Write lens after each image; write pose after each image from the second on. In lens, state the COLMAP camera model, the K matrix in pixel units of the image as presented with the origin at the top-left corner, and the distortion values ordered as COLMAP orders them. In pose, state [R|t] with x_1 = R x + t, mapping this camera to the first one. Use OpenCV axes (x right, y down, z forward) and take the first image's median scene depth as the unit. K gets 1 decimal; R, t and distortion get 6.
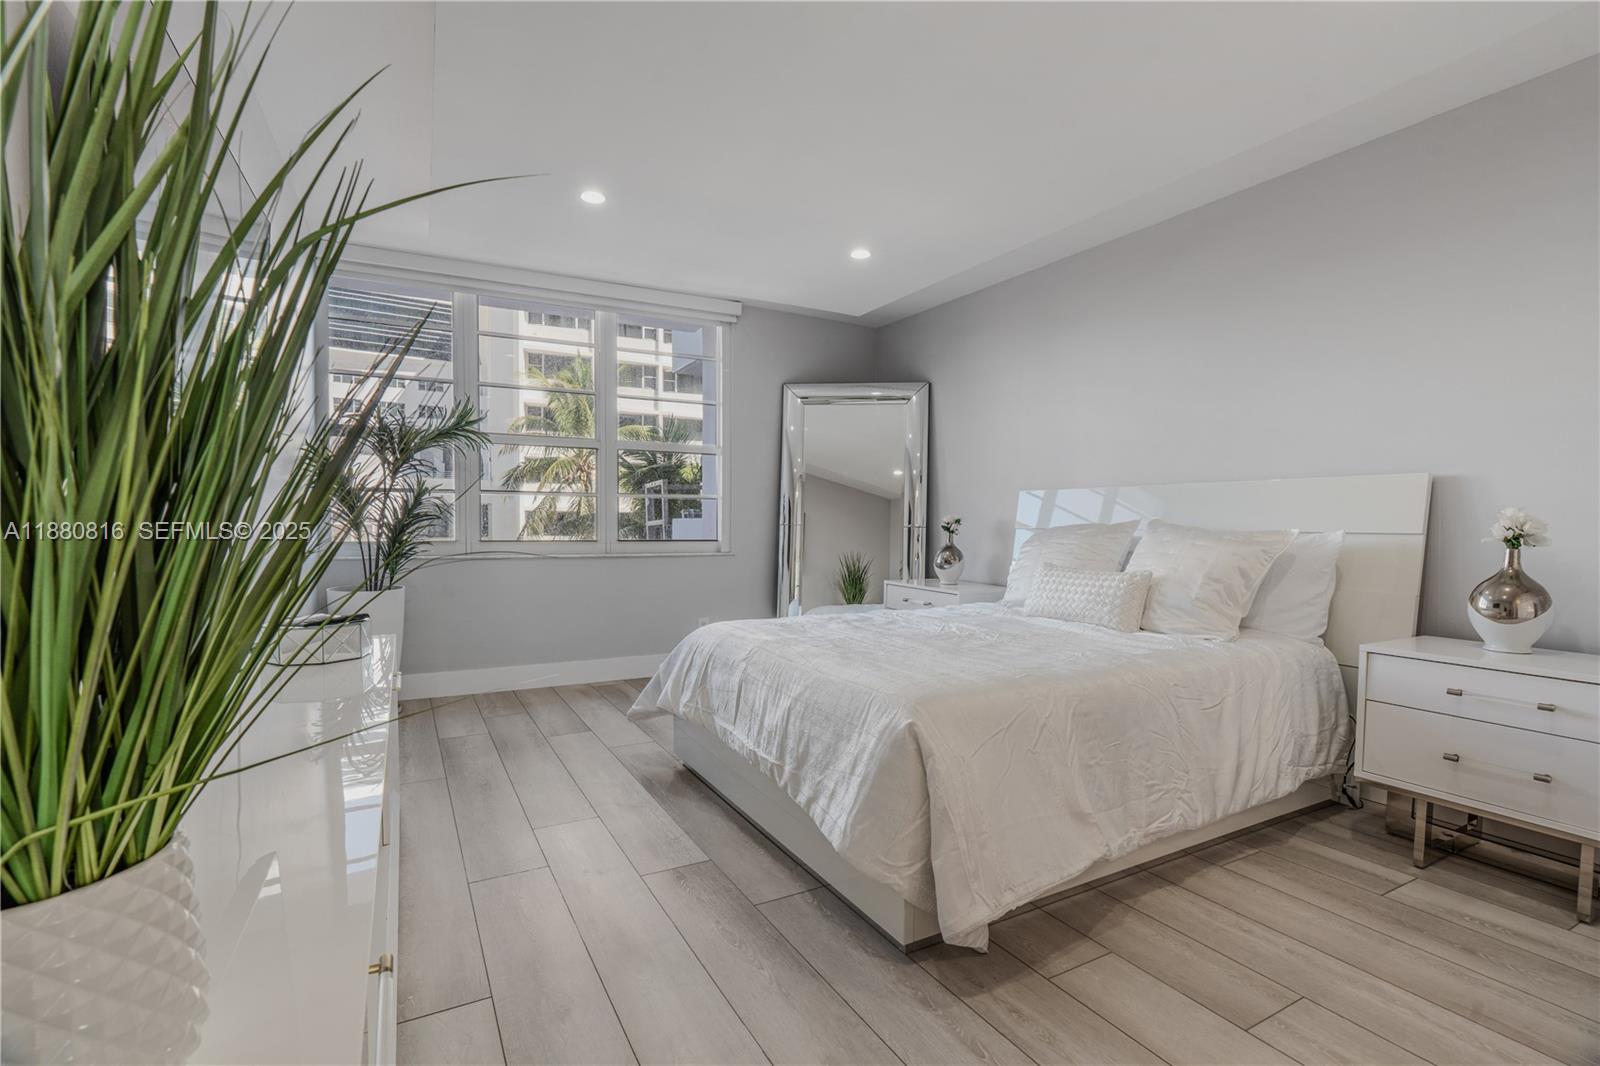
lens RADIAL K [[724.8, 0, 789.5], [0, 724.8, 561.9], [0, 0, 1]] dist [-0.002724, 0.007953]
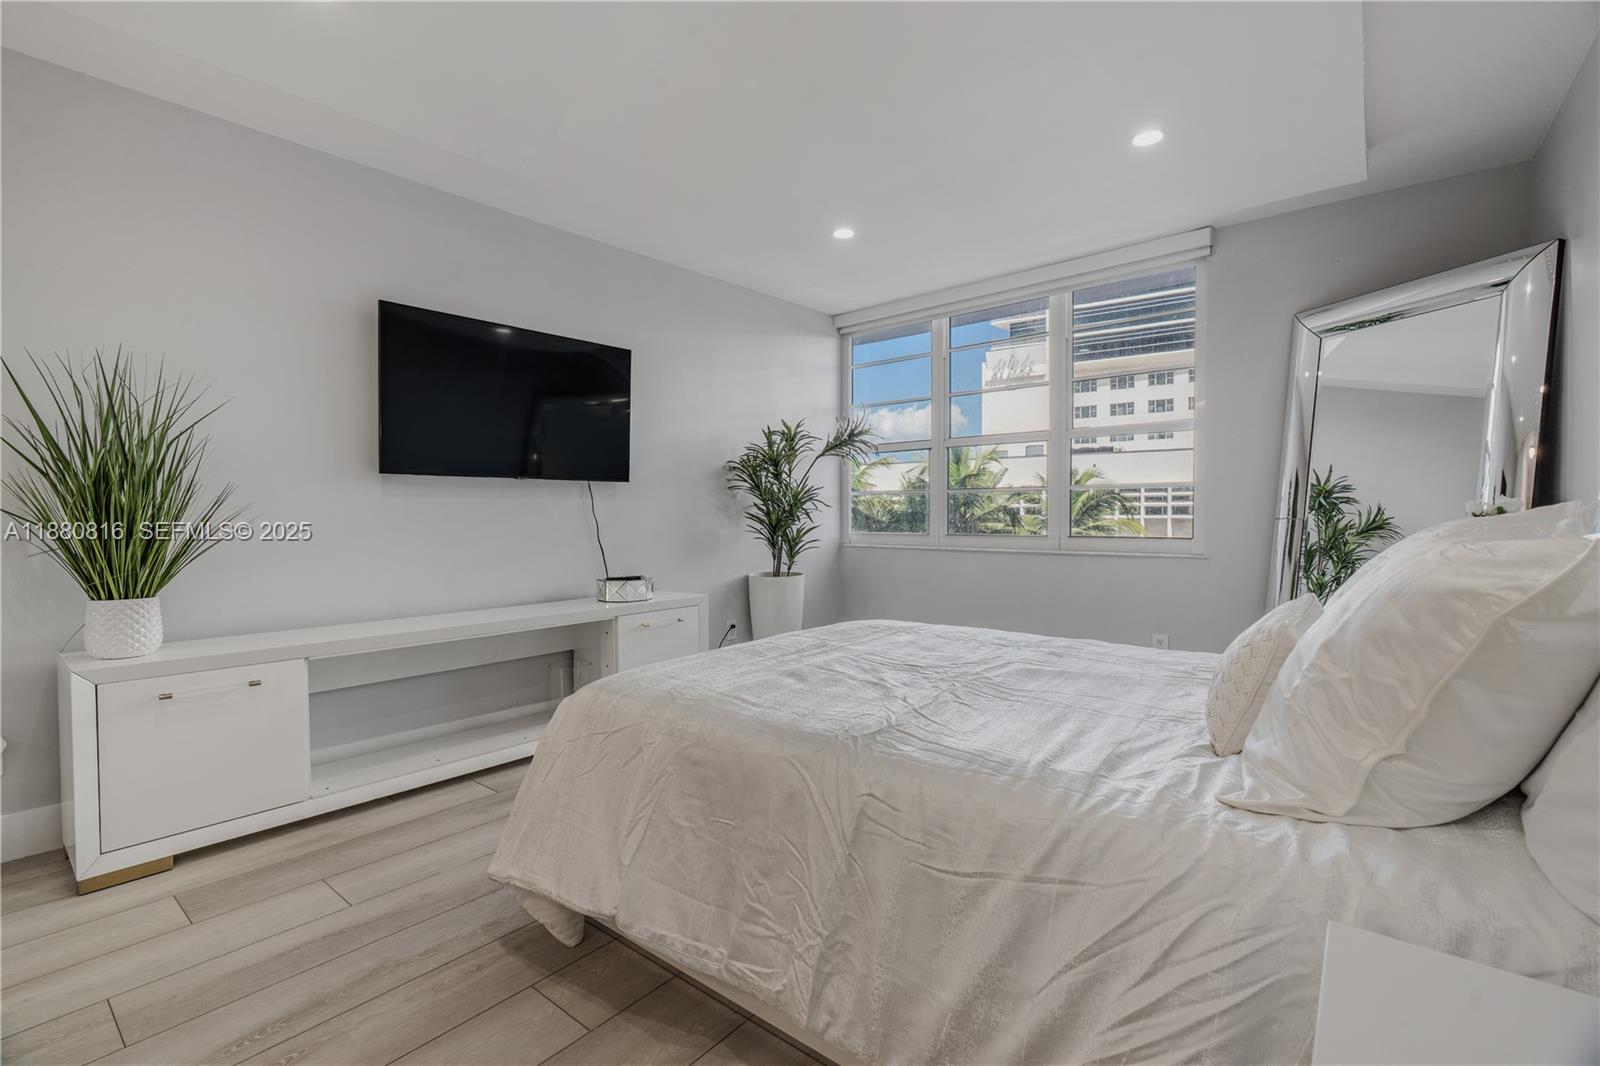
lens RADIAL K [[705.2, 0, 796.0], [0, 705.2, 541.2], [0, 0, 1]] dist [-0.018841, -0.000013]
pose [[0.379082, 0.024215, -0.925046, 0.832727], [-0.039437, 0.999172, 0.009994, -0.028086], [0.924523, 0.032692, 0.379723, 0.589956]]
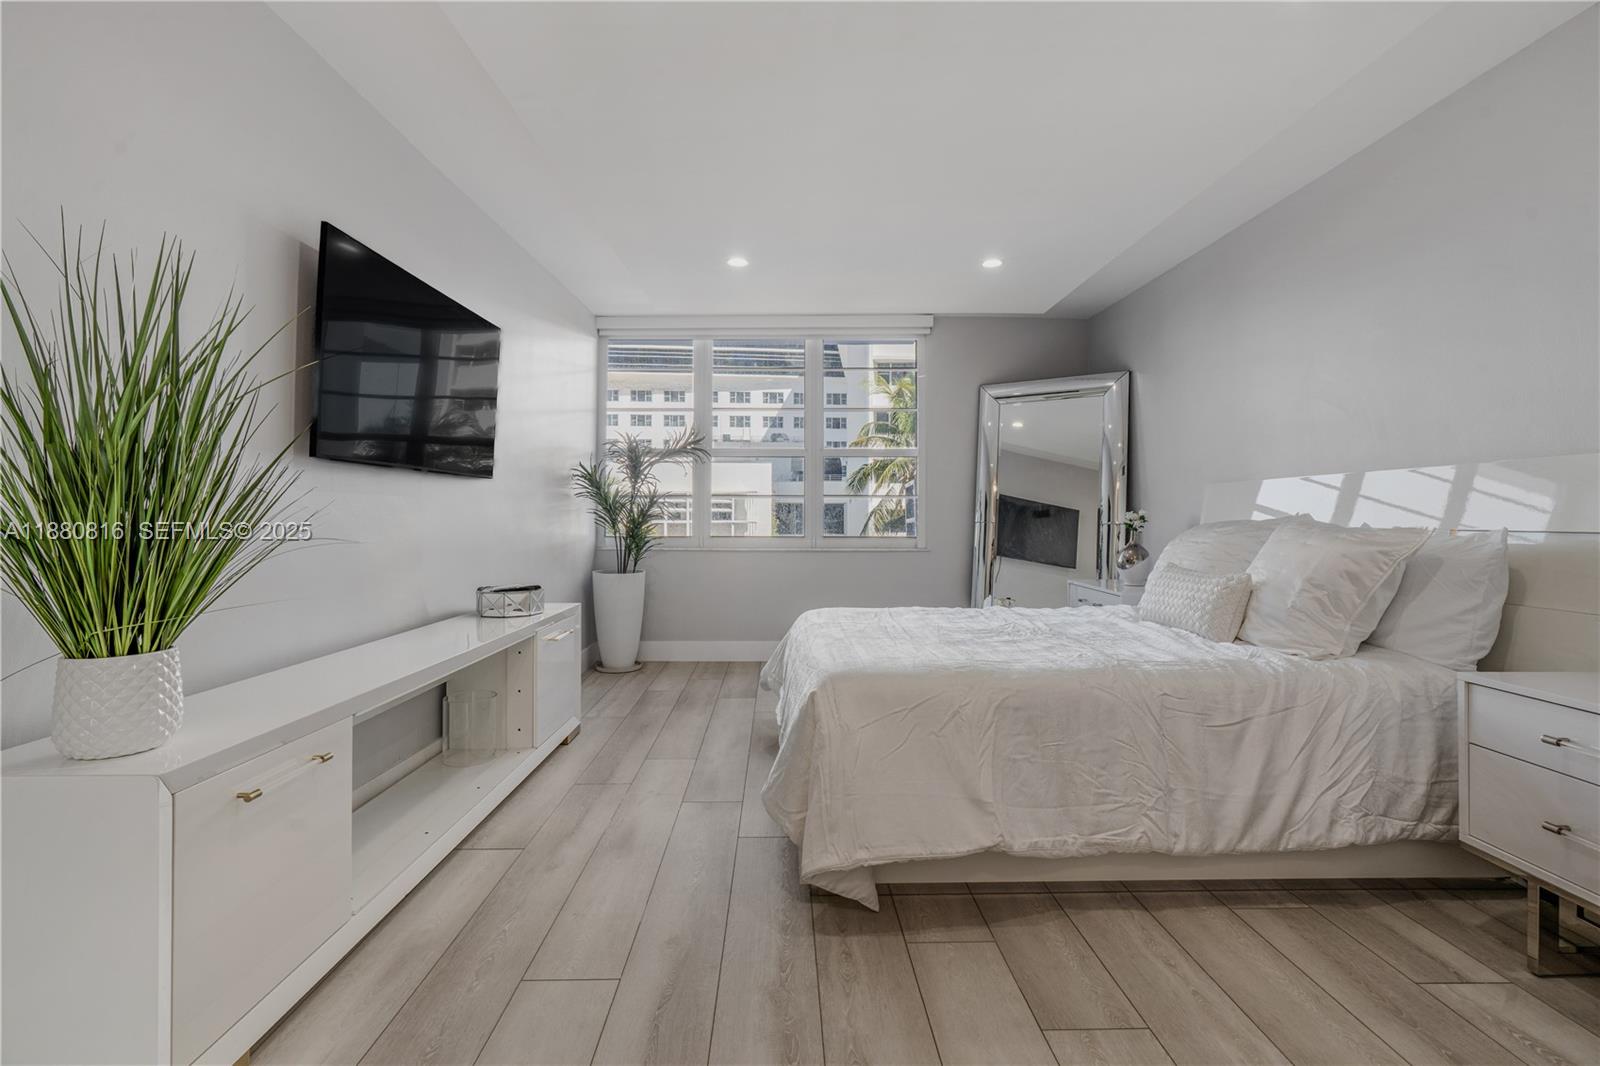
lens RADIAL K [[726.6, 0, 791.8], [0, 726.6, 509.2], [0, 0, 1]] dist [-0.009341, 0.007537]
pose [[0.885478, -0.010773, -0.464556, 0.442239], [-0.020589, 0.997840, -0.062386, 0.000630], [0.464225, 0.064806, 0.883343, -0.047208]]
